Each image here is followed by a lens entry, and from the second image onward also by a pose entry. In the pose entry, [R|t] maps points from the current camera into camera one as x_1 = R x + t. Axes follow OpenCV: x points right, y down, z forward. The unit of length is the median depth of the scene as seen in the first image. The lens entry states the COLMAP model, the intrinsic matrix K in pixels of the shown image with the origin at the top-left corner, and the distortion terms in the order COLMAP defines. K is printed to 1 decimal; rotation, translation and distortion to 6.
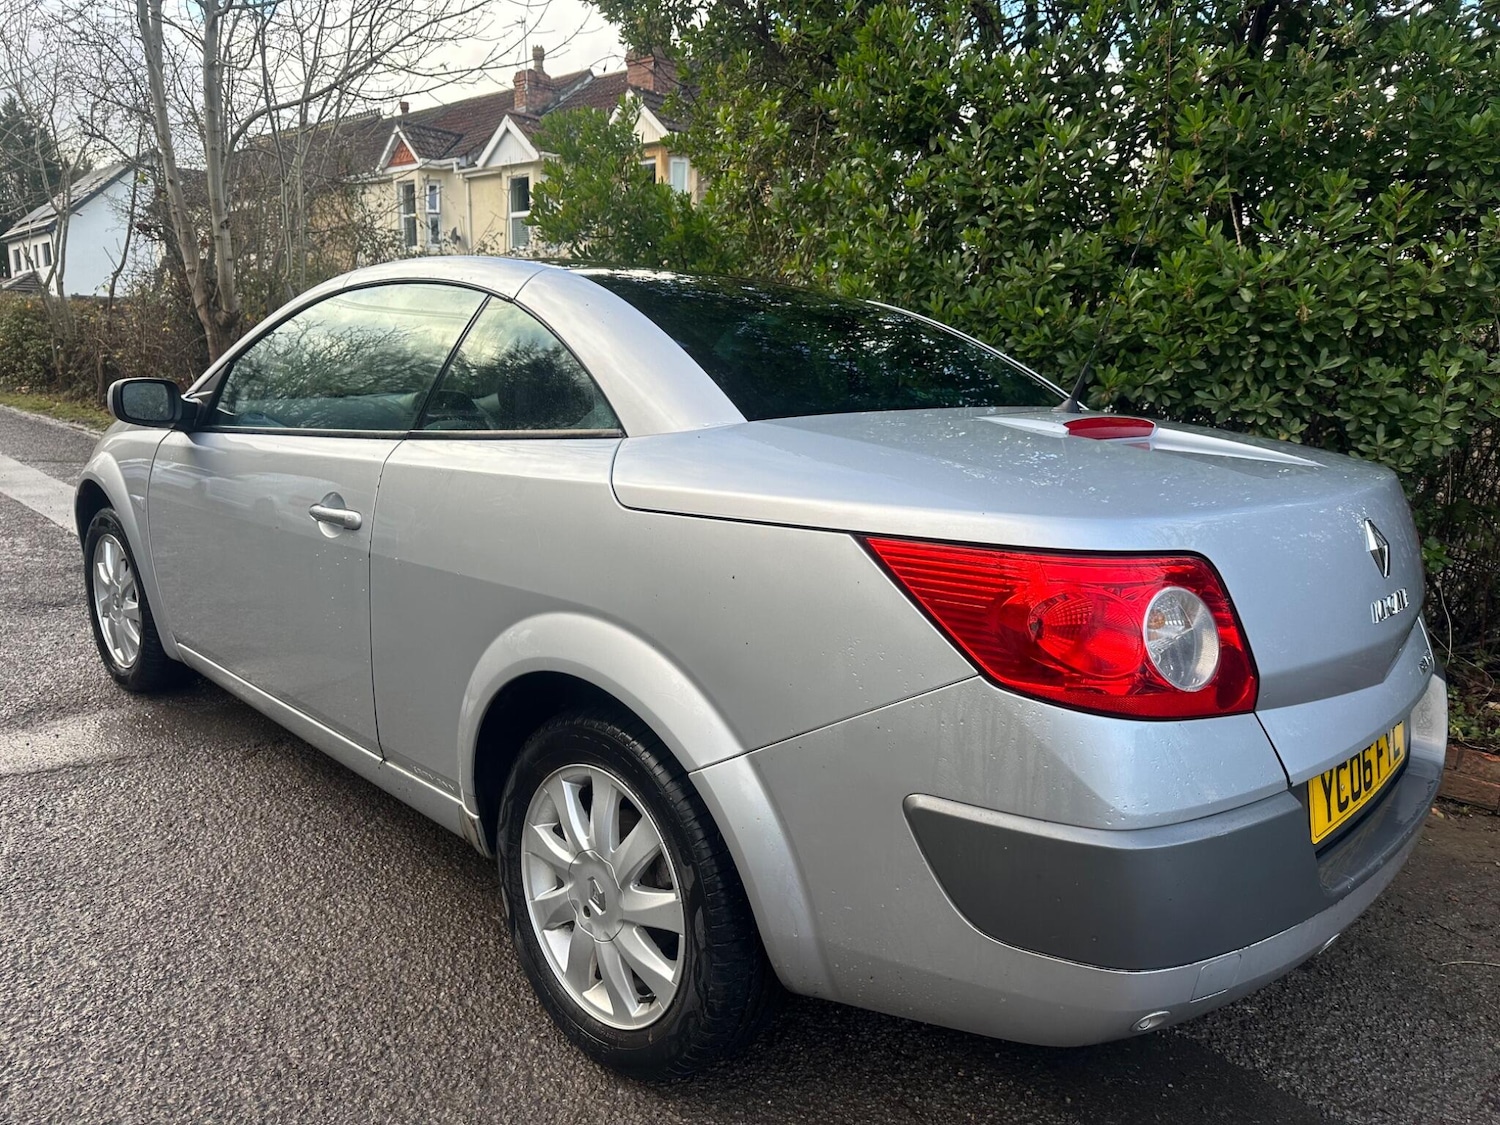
lens RADIAL K [[1073.5, 0, 760.6], [0, 1073.5, 562.9], [0, 0, 1]] dist [-0.005073, -0.011672]
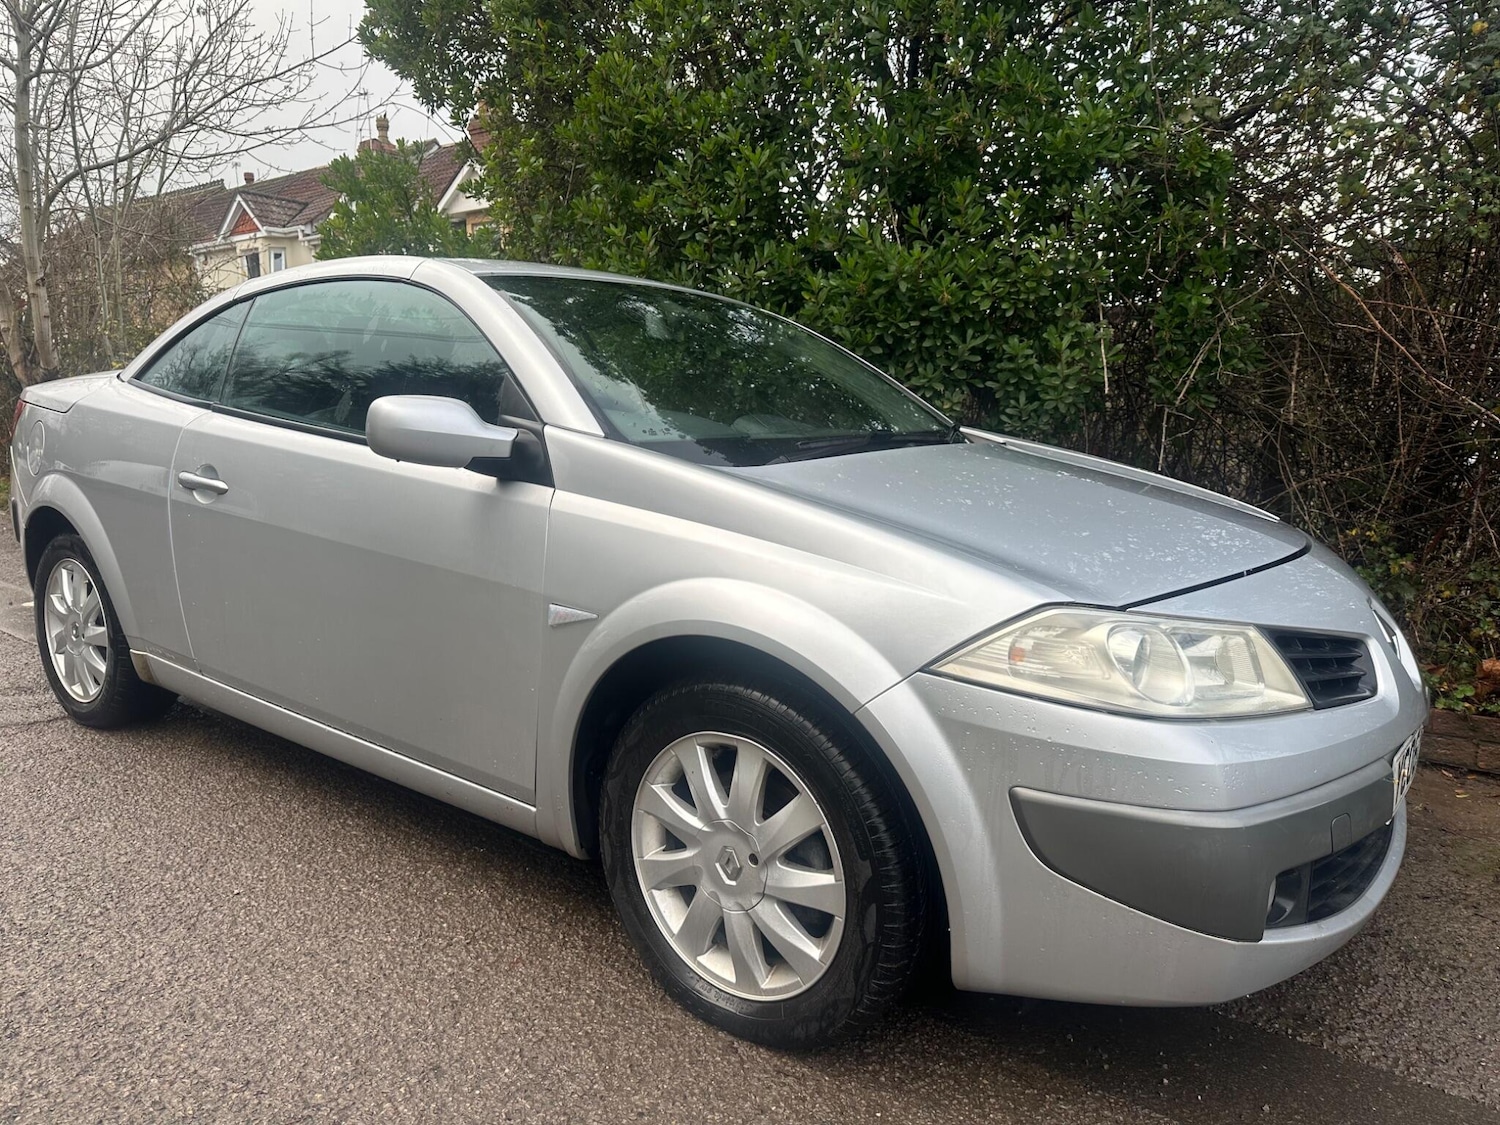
lens RADIAL K [[1073.5, 0, 749.6], [0, 1073.5, 572.3], [0, 0, 1]] dist [-0.005073, -0.011672]
pose [[0.994048, -0.044956, 0.099231, 0.152525], [0.049921, 0.997593, -0.048127, 0.114095], [-0.096828, 0.052795, 0.993900, -0.145292]]
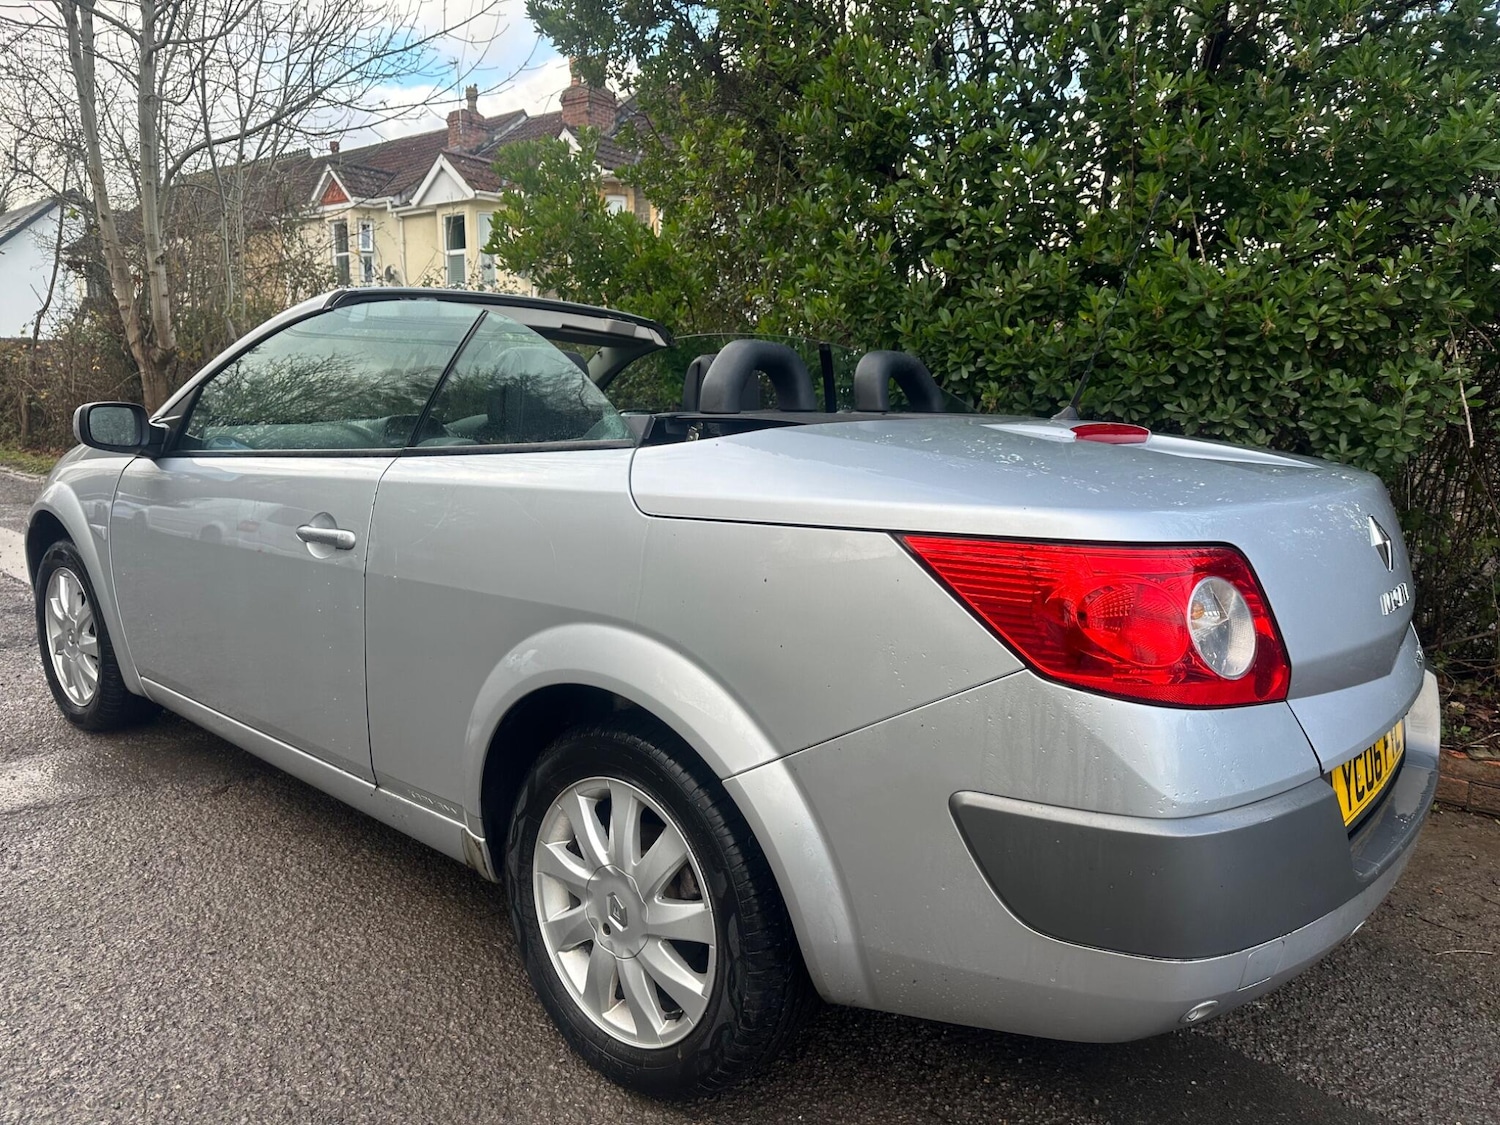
lens RADIAL K [[1073.5, 0, 757.7], [0, 1073.5, 560.7], [0, 0, 1]] dist [-0.005073, -0.011672]
pose [[0.998189, -0.019999, 0.056741, -0.046931], [0.022015, 0.999140, -0.035134, 0.017214], [-0.055990, 0.036320, 0.997771, 0.003709]]
